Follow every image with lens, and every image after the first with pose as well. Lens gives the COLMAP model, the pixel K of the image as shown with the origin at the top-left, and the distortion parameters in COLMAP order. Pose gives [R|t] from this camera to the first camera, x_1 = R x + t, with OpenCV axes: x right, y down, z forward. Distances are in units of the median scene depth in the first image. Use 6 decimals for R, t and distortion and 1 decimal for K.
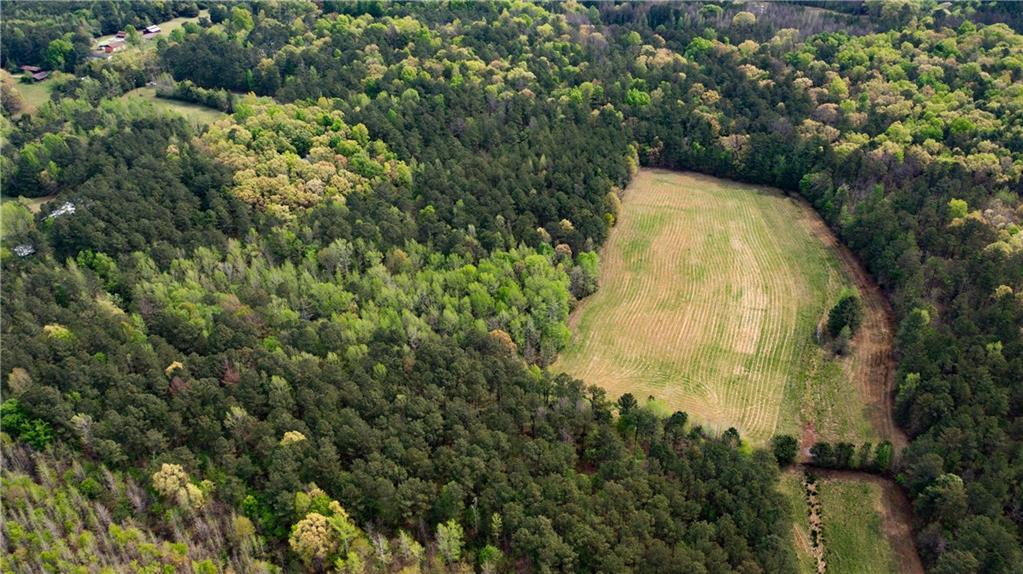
lens RADIAL K [[811.5, 0, 511.5], [0, 811.5, 287.0], [0, 0, 1]] dist [-0.009109, 0.005972]
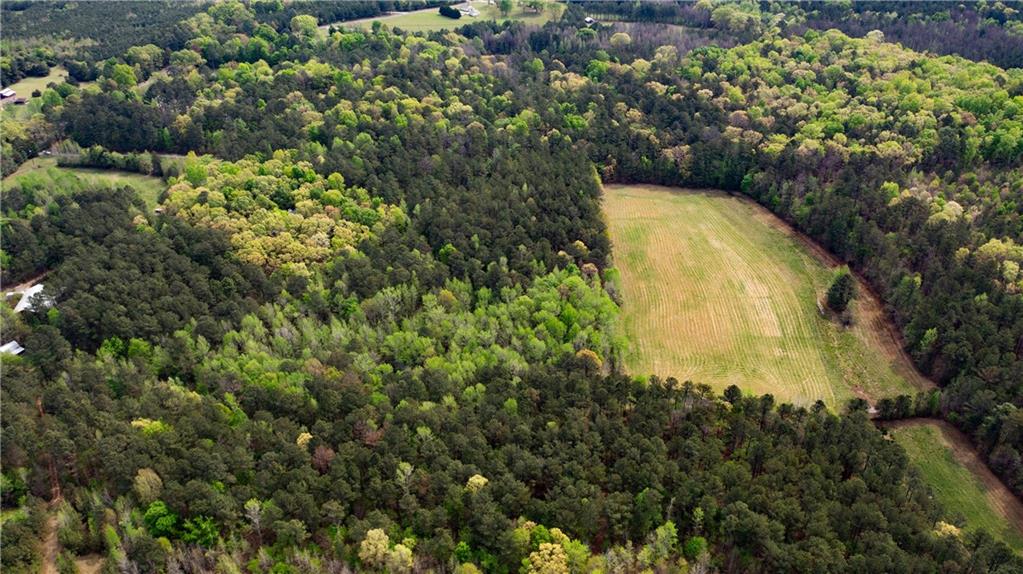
lens RADIAL K [[811.5, 0, 511.5], [0, 811.5, 287.0], [0, 0, 1]] dist [-0.009109, 0.005972]
pose [[0.960297, -0.140126, 0.241234, -0.229909], [0.145706, 0.989313, -0.005359, -0.024159], [-0.237905, 0.040296, 0.970452, -0.013024]]
